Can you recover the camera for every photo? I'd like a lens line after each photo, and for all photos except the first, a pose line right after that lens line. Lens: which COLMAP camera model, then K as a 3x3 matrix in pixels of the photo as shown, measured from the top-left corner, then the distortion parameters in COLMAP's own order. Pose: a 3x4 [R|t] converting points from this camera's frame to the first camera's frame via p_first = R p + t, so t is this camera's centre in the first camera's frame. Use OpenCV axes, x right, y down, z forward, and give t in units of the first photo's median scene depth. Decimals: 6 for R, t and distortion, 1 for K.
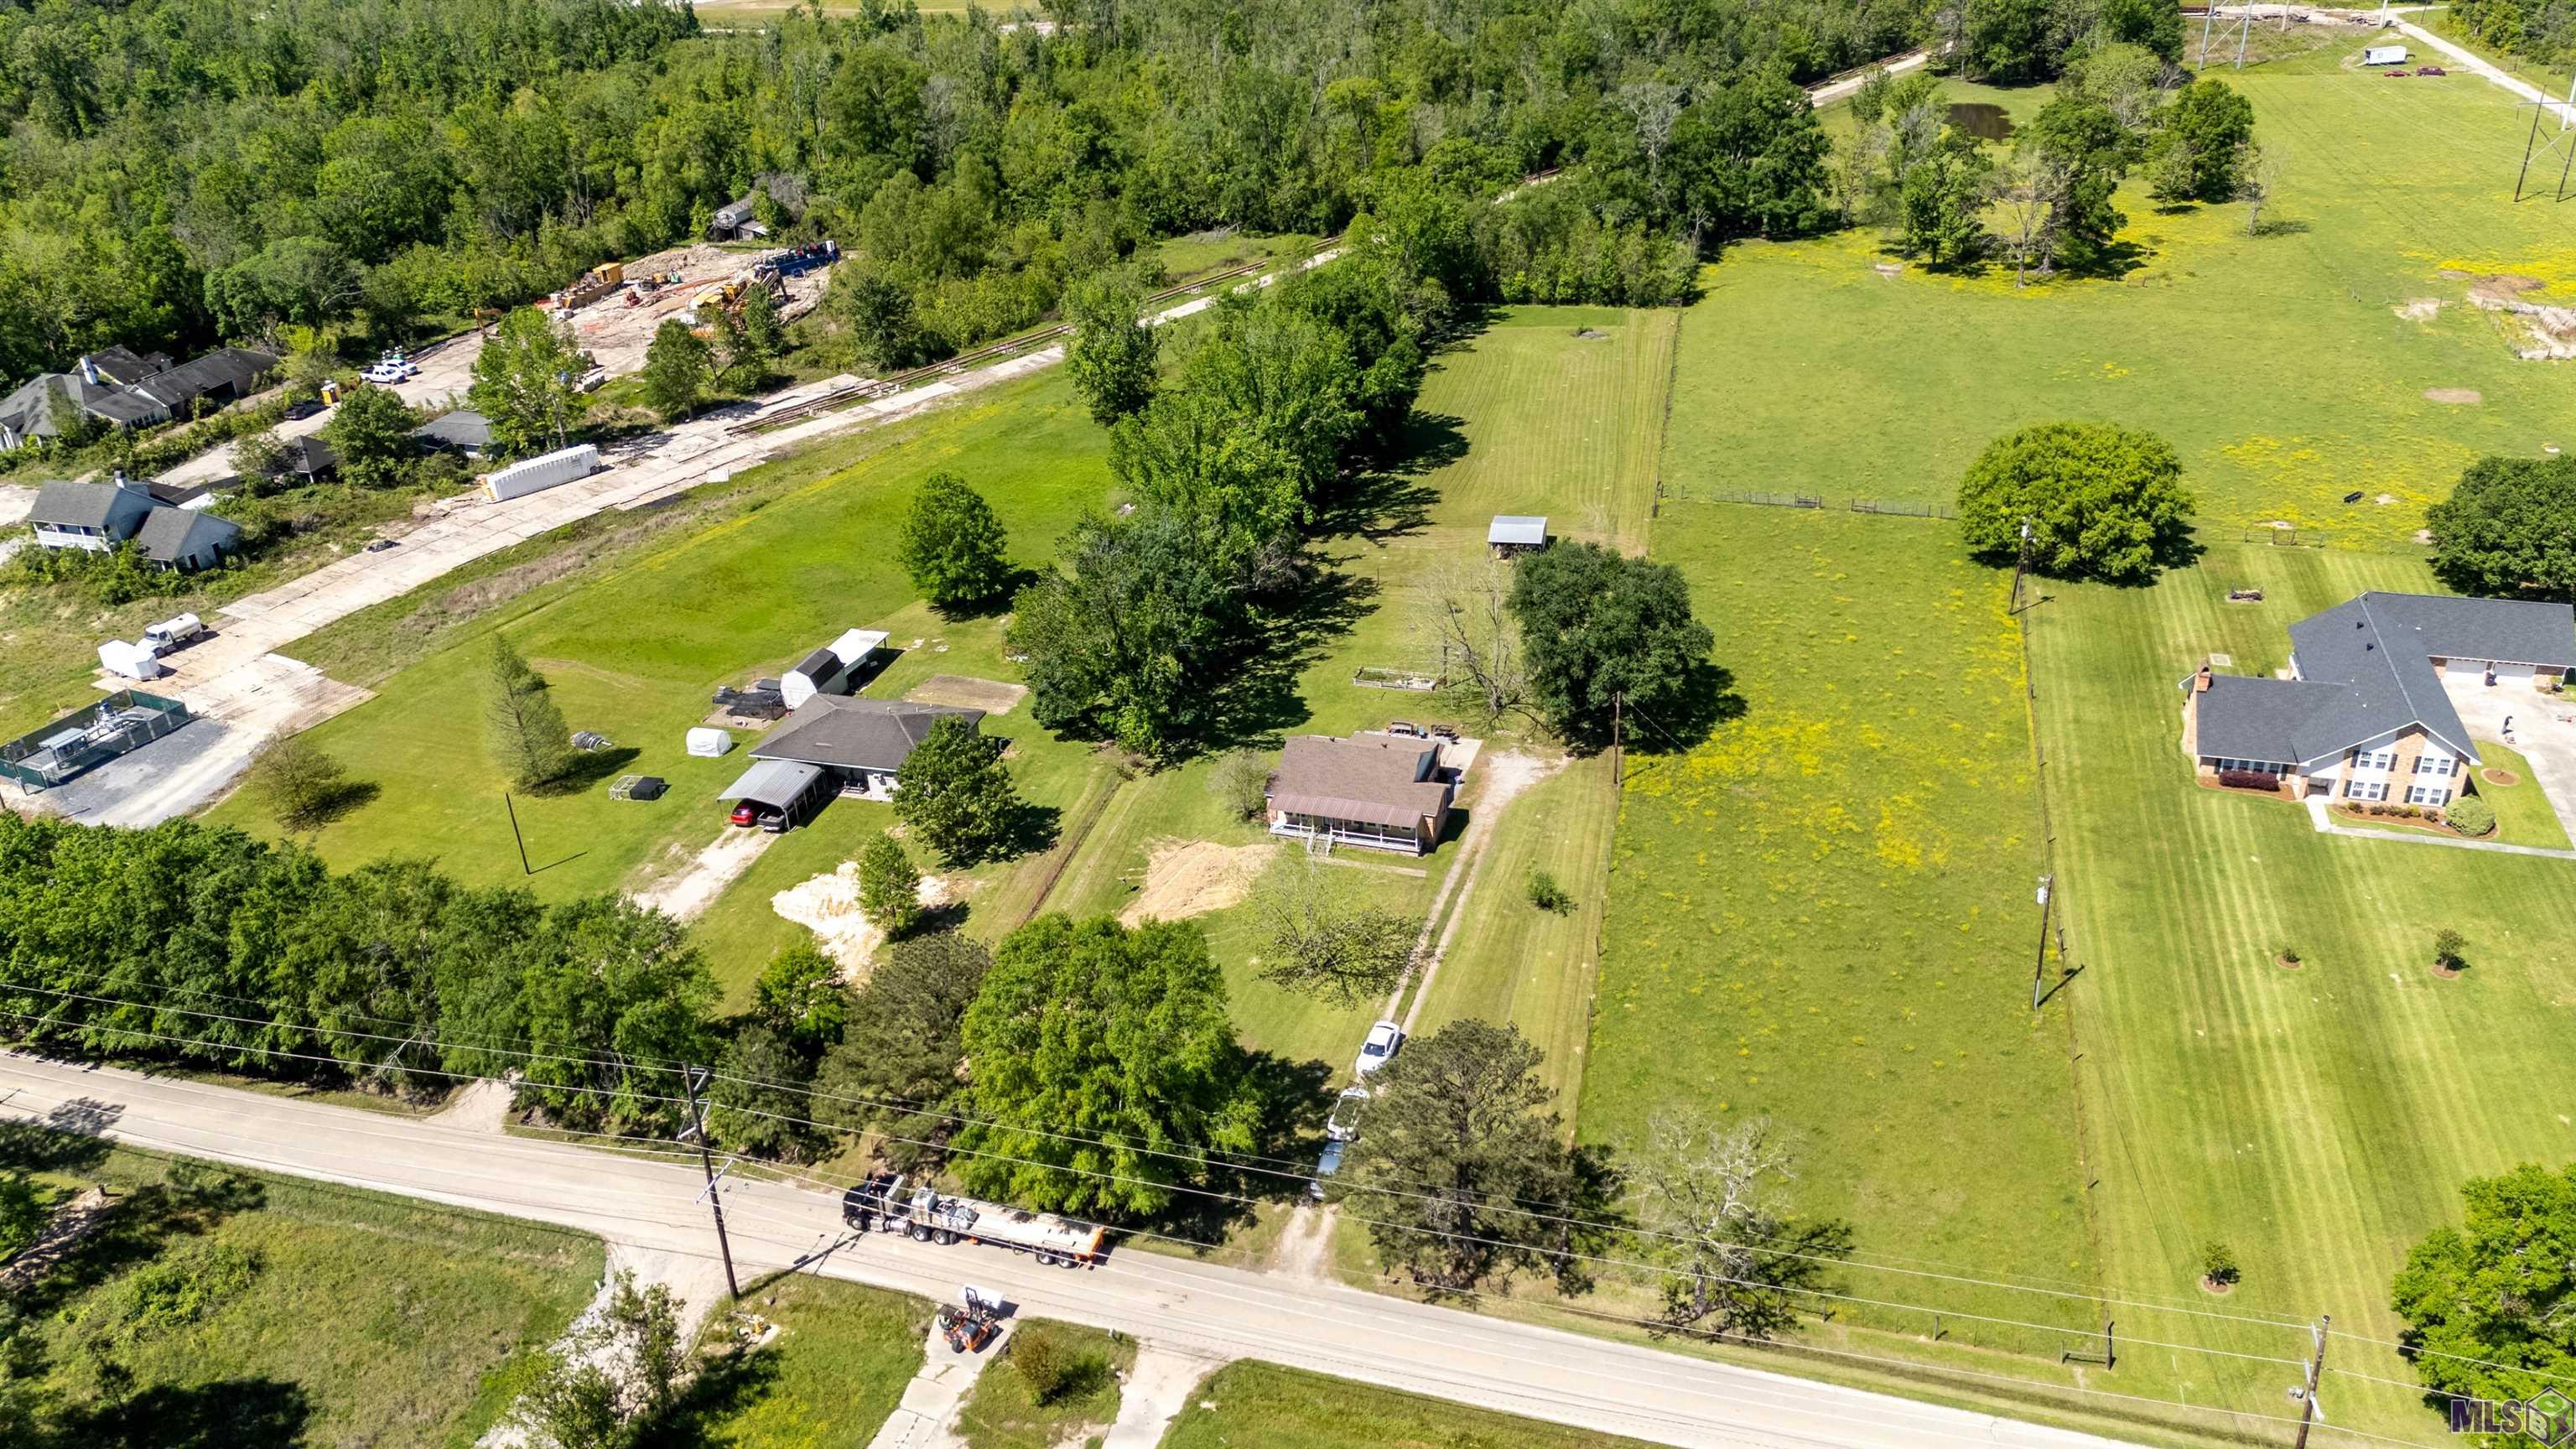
lens RADIAL K [[1910.7, 0, 1275.8], [0, 1910.7, 731.9], [0, 0, 1]] dist [0.088798, -0.159875]
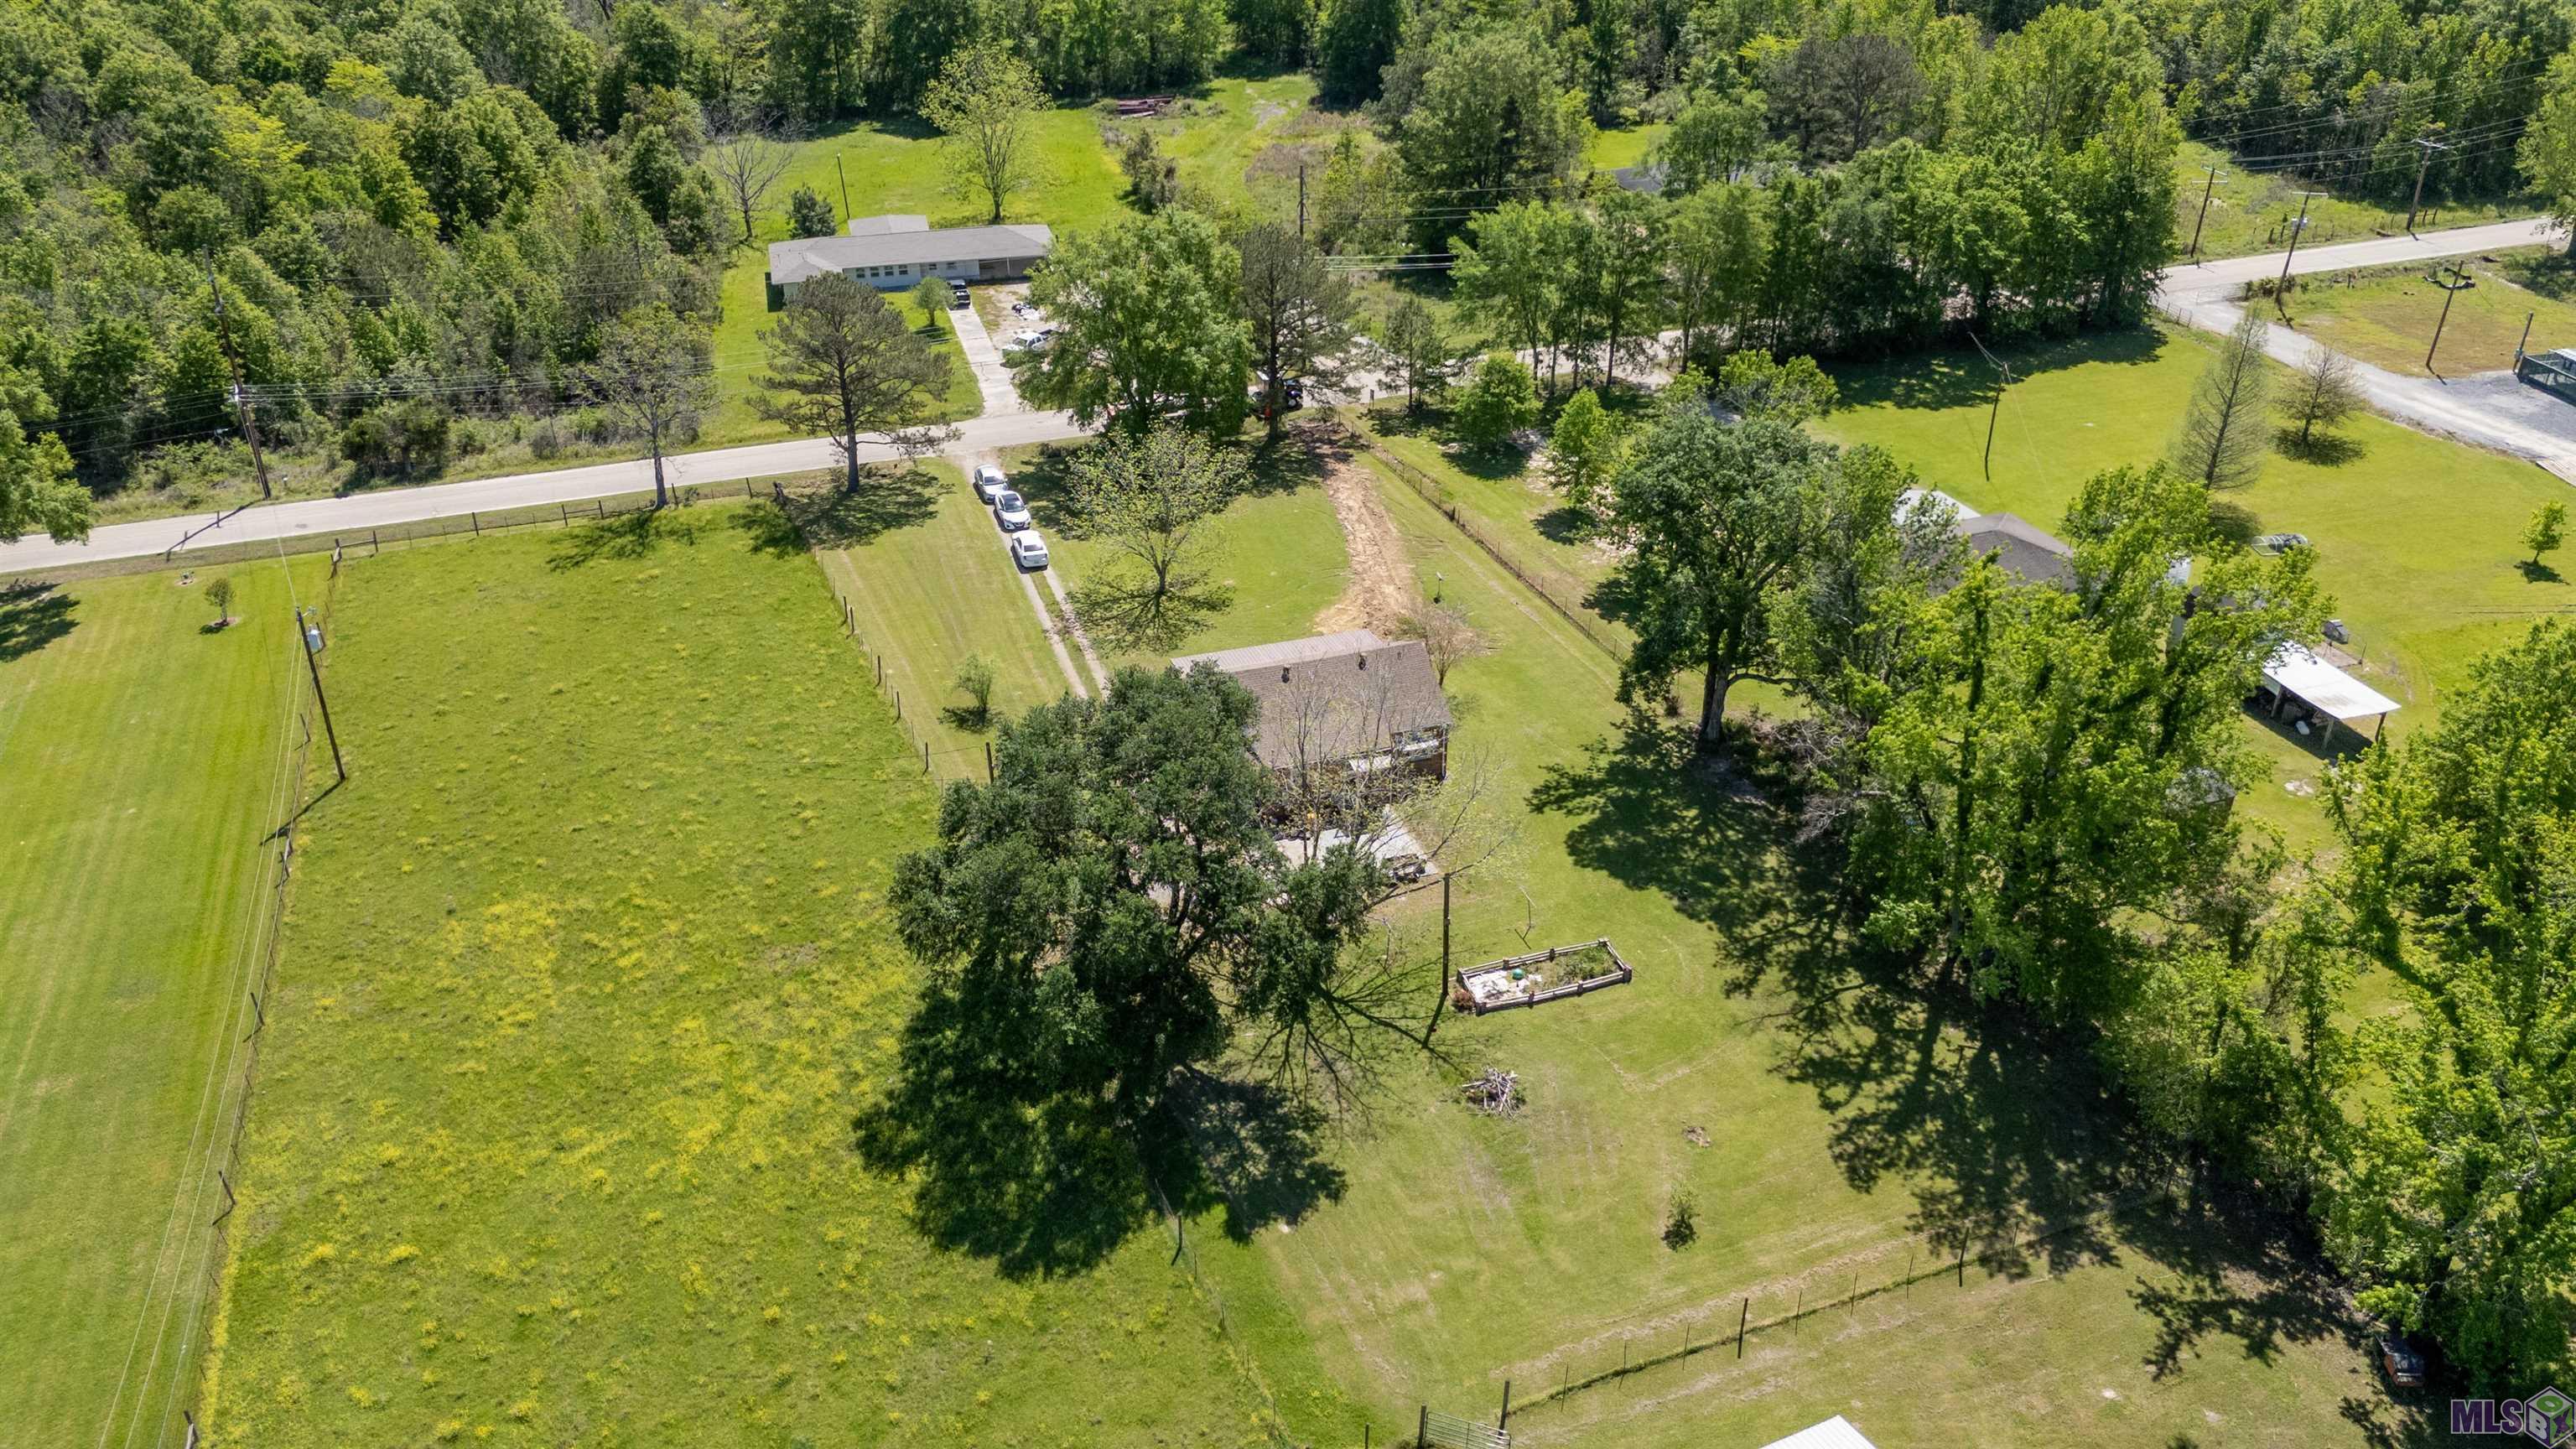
lens RADIAL K [[1914.7, 0, 1288.0], [0, 1914.7, 724.5], [0, 0, 1]] dist [0.065612, -0.077530]
pose [[-0.806977, 0.328568, -0.490747, 0.309657], [-0.244585, 0.570411, 0.784098, -0.400118], [0.537556, 0.752778, -0.379945, 1.003541]]
